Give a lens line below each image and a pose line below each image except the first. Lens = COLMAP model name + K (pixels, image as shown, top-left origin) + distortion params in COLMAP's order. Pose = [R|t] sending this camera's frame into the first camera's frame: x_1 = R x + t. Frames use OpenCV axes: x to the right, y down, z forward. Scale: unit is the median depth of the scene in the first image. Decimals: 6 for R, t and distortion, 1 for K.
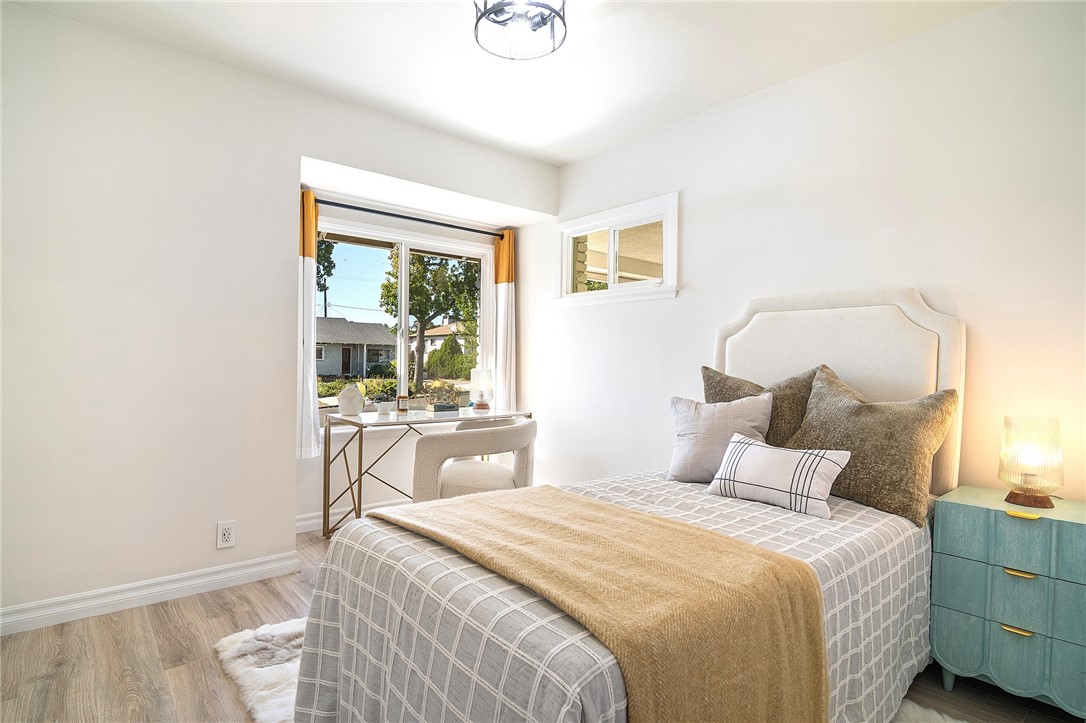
lens RADIAL K [[543.5, 0, 543.0], [0, 543.5, 361.5], [0, 0, 1]] dist [-0.000136, -0.015433]
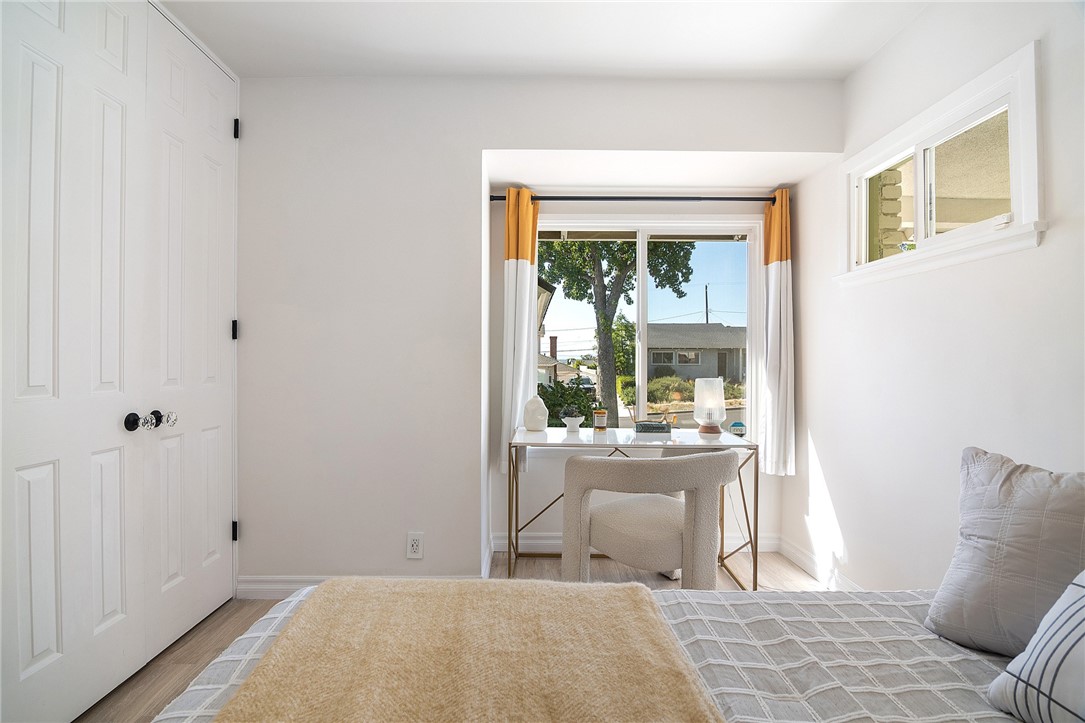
lens RADIAL K [[543.0, 0, 542.5], [0, 543.0, 361.5], [0, 0, 1]] dist [-0.000136, -0.015433]
pose [[0.781323, -0.012268, -0.624007, 0.170797], [0.007778, 0.999921, -0.009920, -0.005564], [0.624079, 0.002897, 0.781356, 0.276434]]
